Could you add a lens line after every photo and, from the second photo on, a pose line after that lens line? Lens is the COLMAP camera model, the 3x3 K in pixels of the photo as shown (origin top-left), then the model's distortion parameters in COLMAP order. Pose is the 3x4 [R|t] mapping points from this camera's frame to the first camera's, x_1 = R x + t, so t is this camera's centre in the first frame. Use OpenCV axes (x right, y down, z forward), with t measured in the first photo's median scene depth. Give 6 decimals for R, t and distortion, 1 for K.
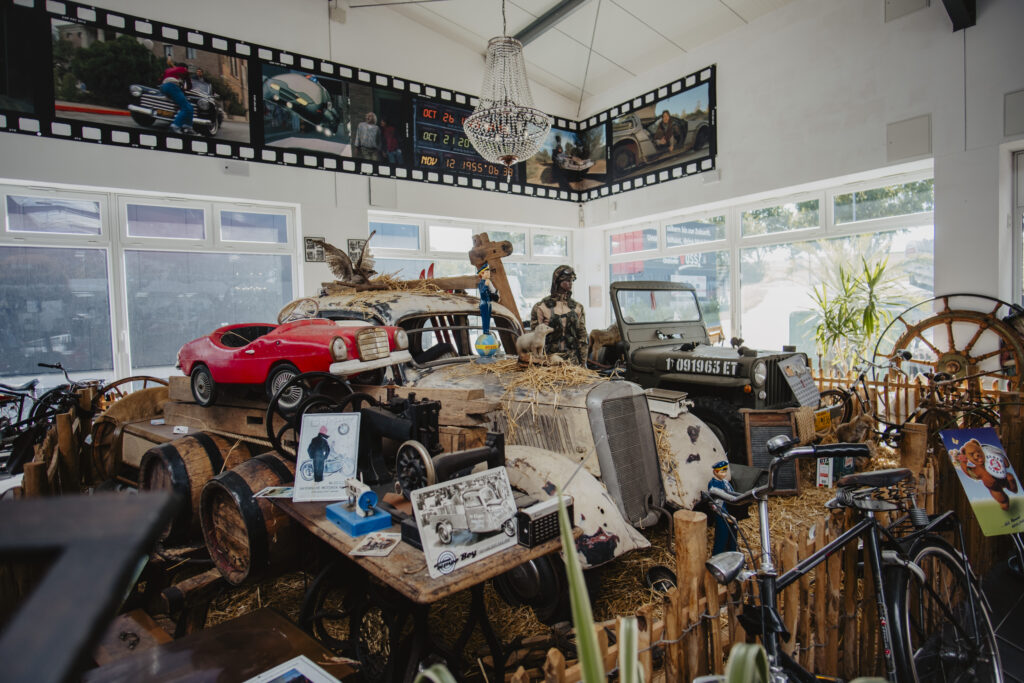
lens RADIAL K [[561.7, 0, 521.4], [0, 561.7, 345.1], [0, 0, 1]] dist [0.008765, 0.002144]
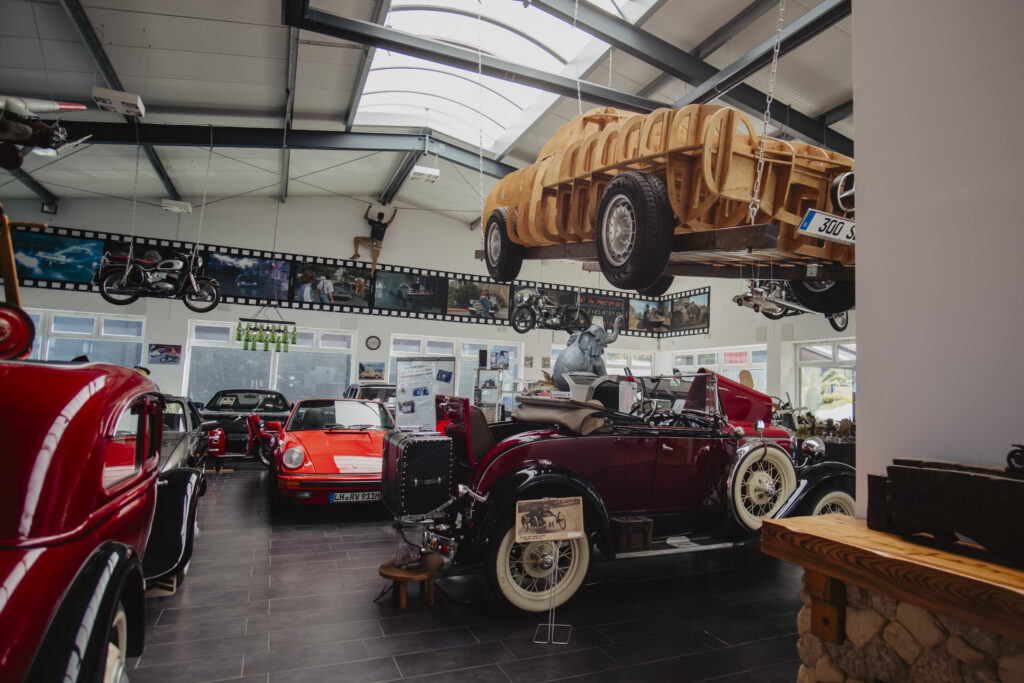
lens RADIAL K [[561.7, 0, 517.7], [0, 561.7, 339.2], [0, 0, 1]] dist [0.008765, 0.002144]
pose [[0.955268, 0.031272, -0.294083, 0.253327], [-0.073813, 0.988135, -0.134692, 0.052567], [0.286381, 0.150374, 0.946242, -1.151570]]
